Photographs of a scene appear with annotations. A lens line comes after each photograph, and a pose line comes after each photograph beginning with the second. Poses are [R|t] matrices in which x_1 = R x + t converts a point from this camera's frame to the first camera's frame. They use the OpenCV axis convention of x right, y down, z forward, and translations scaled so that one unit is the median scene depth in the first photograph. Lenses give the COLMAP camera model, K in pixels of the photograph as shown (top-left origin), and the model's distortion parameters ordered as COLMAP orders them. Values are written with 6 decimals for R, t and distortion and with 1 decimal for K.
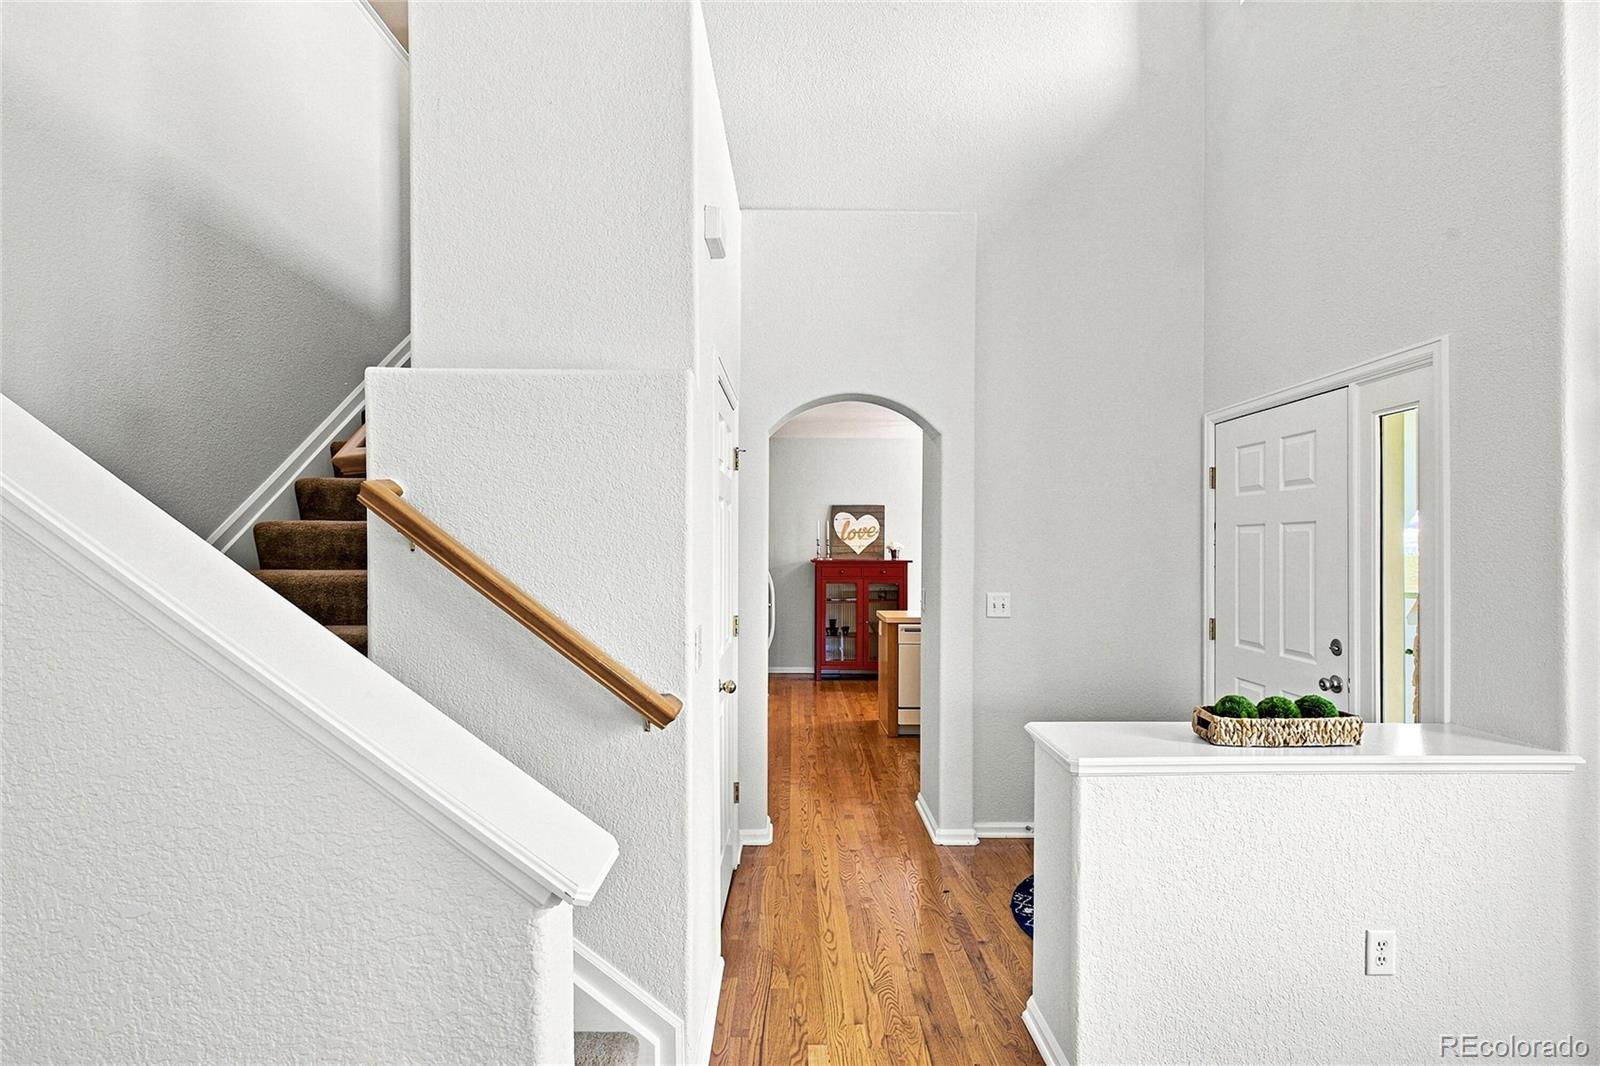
lens RADIAL K [[697.5, 0, 798.5], [0, 697.5, 543.2], [0, 0, 1]] dist [0.003594, -0.000286]
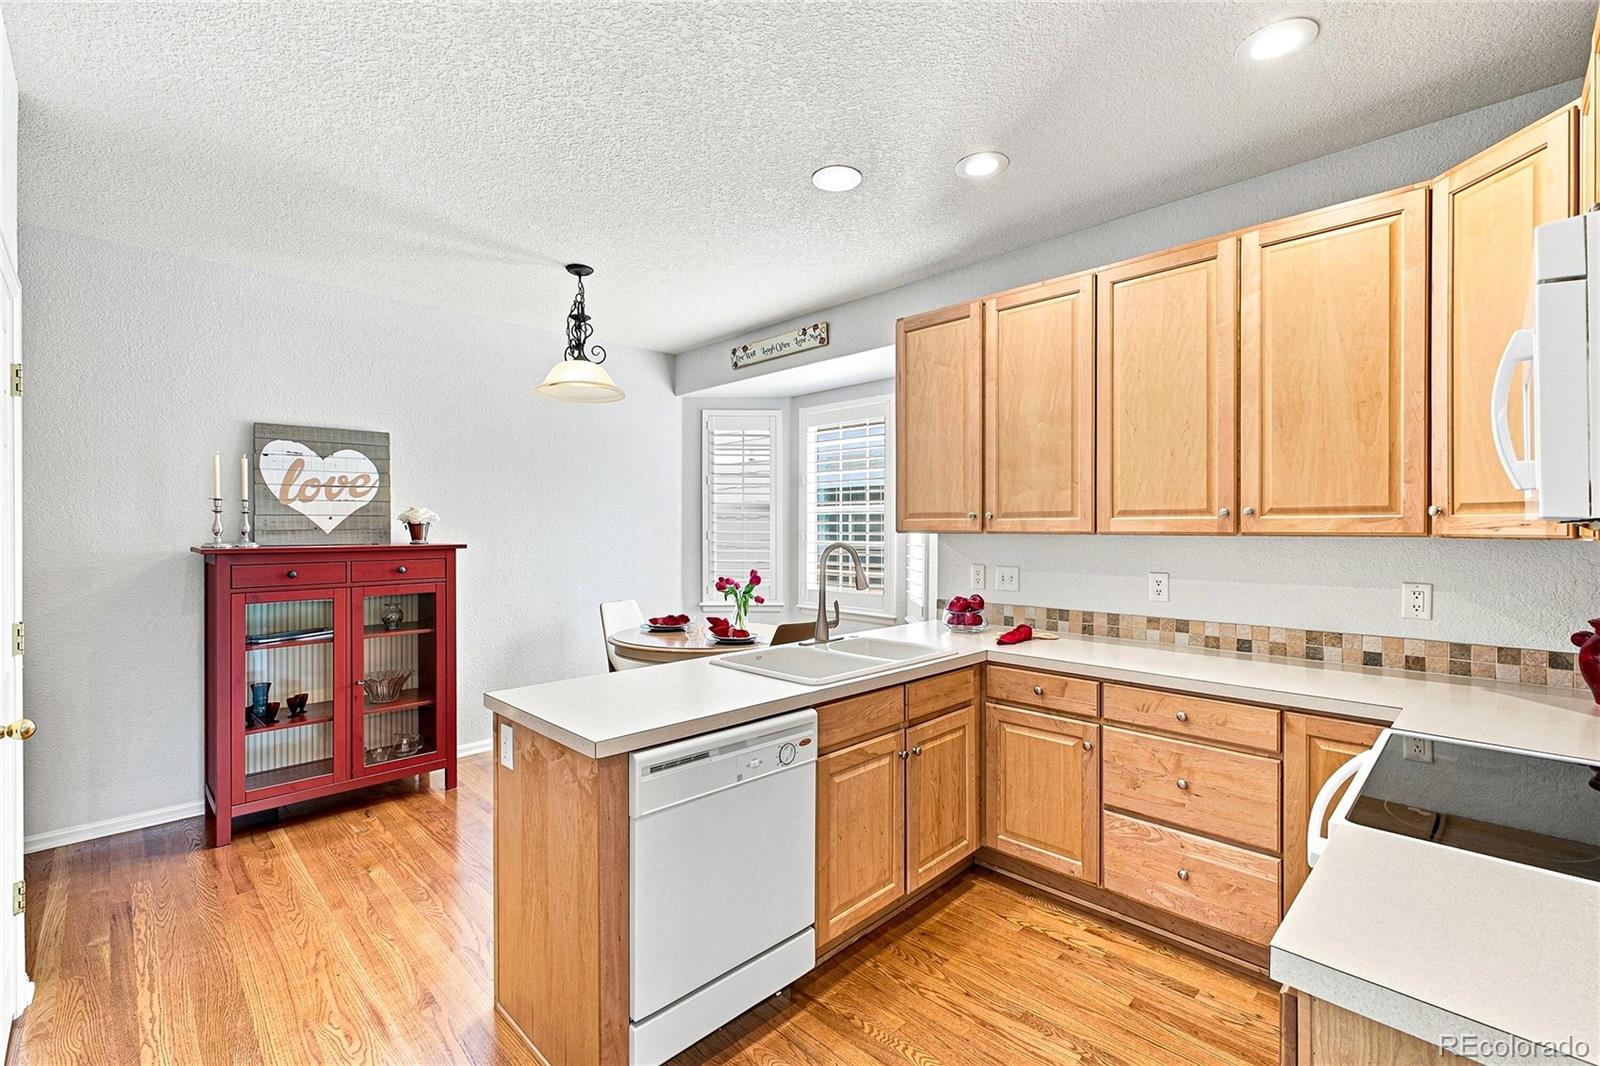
lens RADIAL K [[697.5, 0, 805.3], [0, 697.5, 521.9], [0, 0, 1]] dist [0.003594, -0.000286]
pose [[0.714140, 0.000042, 0.700003, -0.012256], [-0.002789, 0.999992, 0.002785, 0.006373], [-0.699997, -0.003942, 0.714135, 0.444809]]
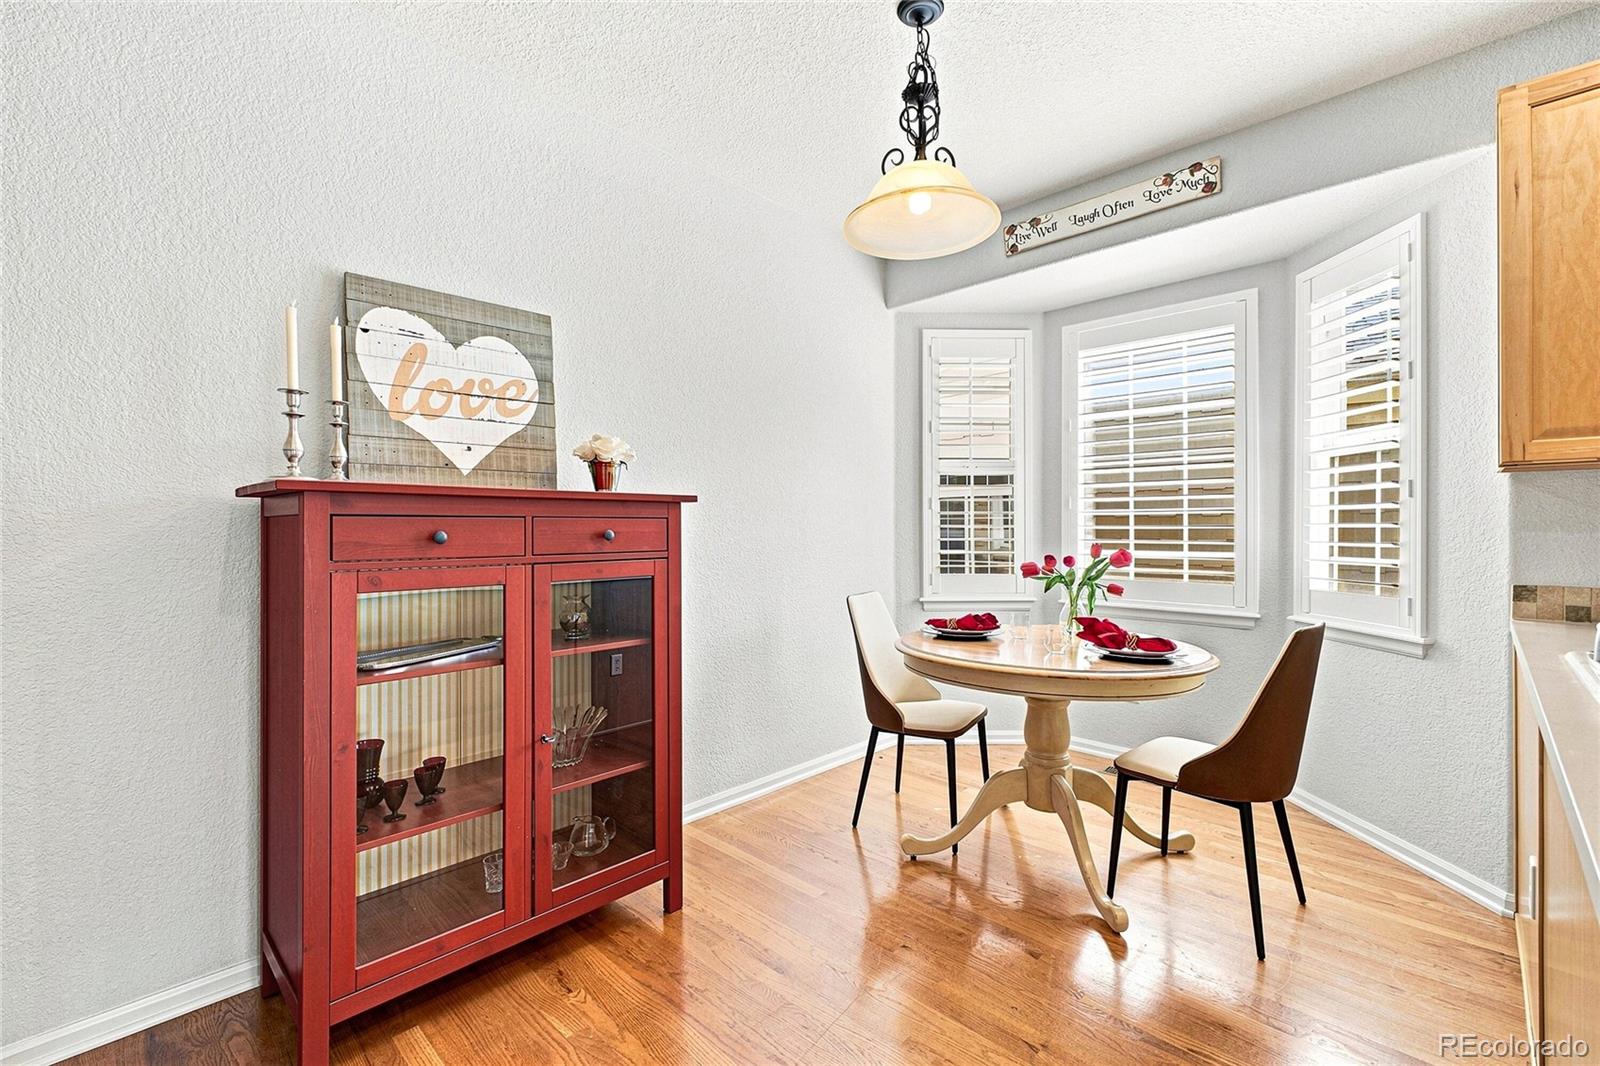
lens RADIAL K [[697.5, 0, 806.6], [0, 697.5, 521.2], [0, 0, 1]] dist [0.003594, -0.000286]
pose [[0.699110, 0.001409, 0.715013, -0.014202], [-0.001800, 0.999998, -0.000211, 0.033880], [-0.715012, -0.001139, 0.699111, 0.716310]]
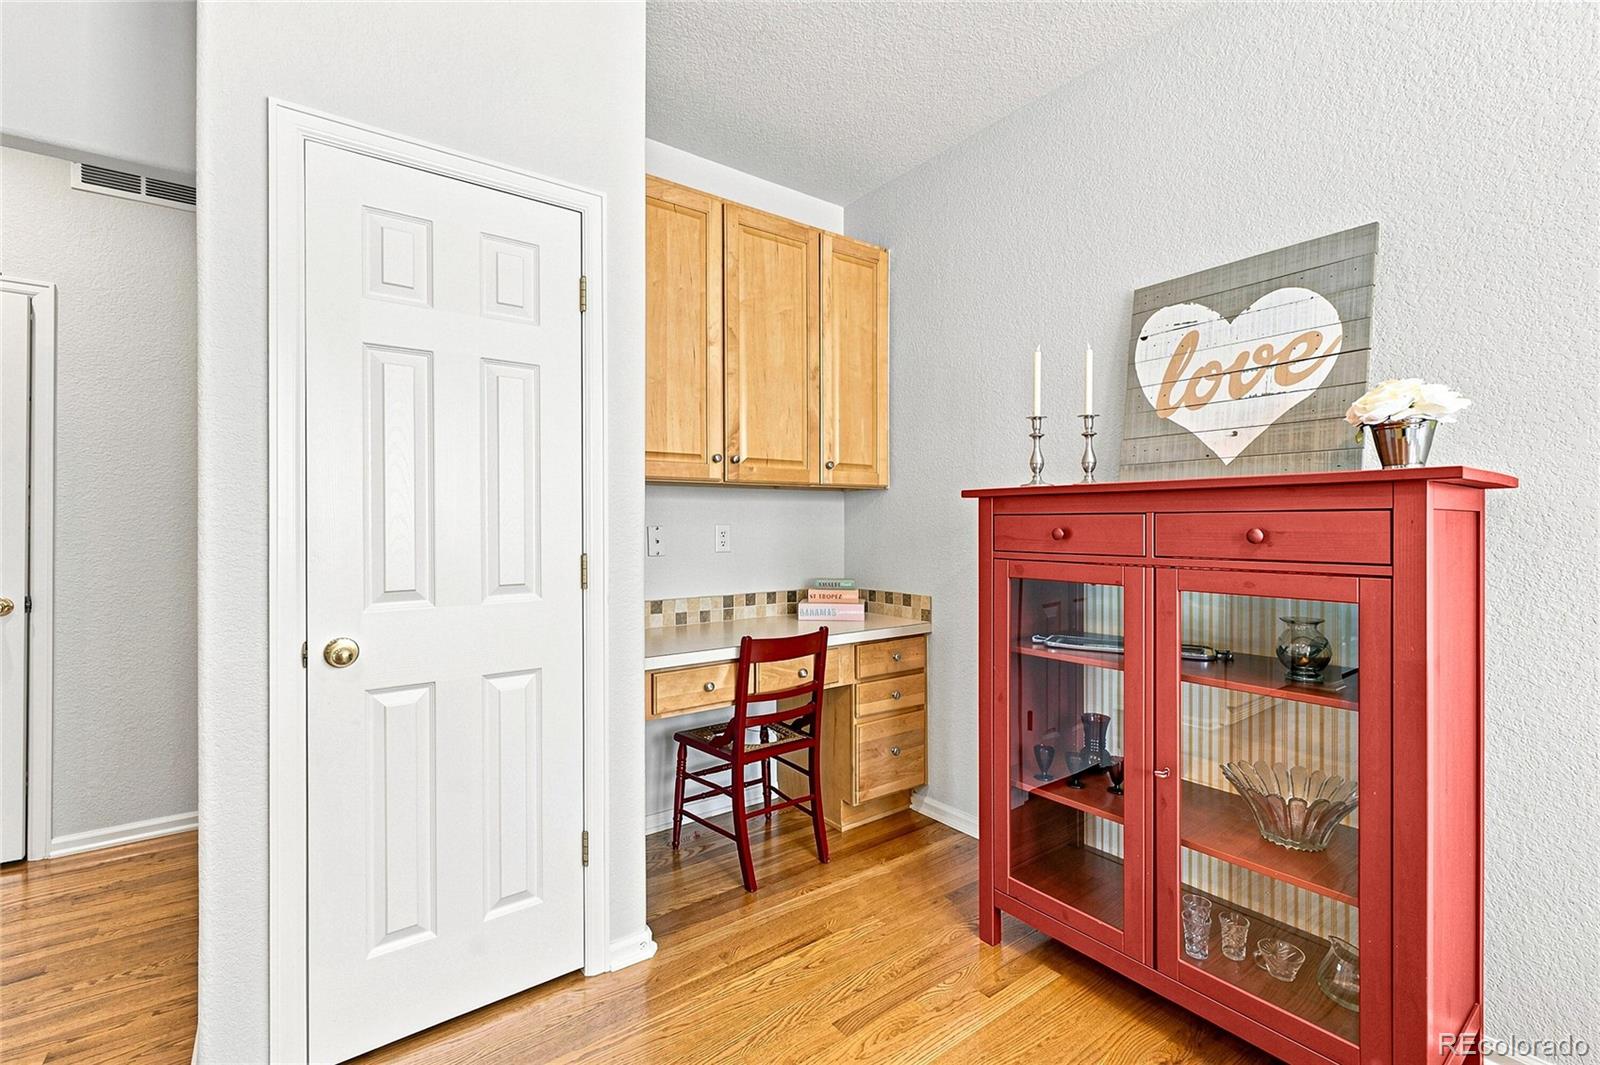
lens RADIAL K [[697.5, 0, 807.8], [0, 697.5, 526.2], [0, 0, 1]] dist [0.003594, -0.000286]
pose [[0.593681, 0.001490, -0.804699, 0.191895], [0.007287, 0.999947, 0.007228, 0.034419], [0.804668, -0.010155, 0.593638, 0.742738]]
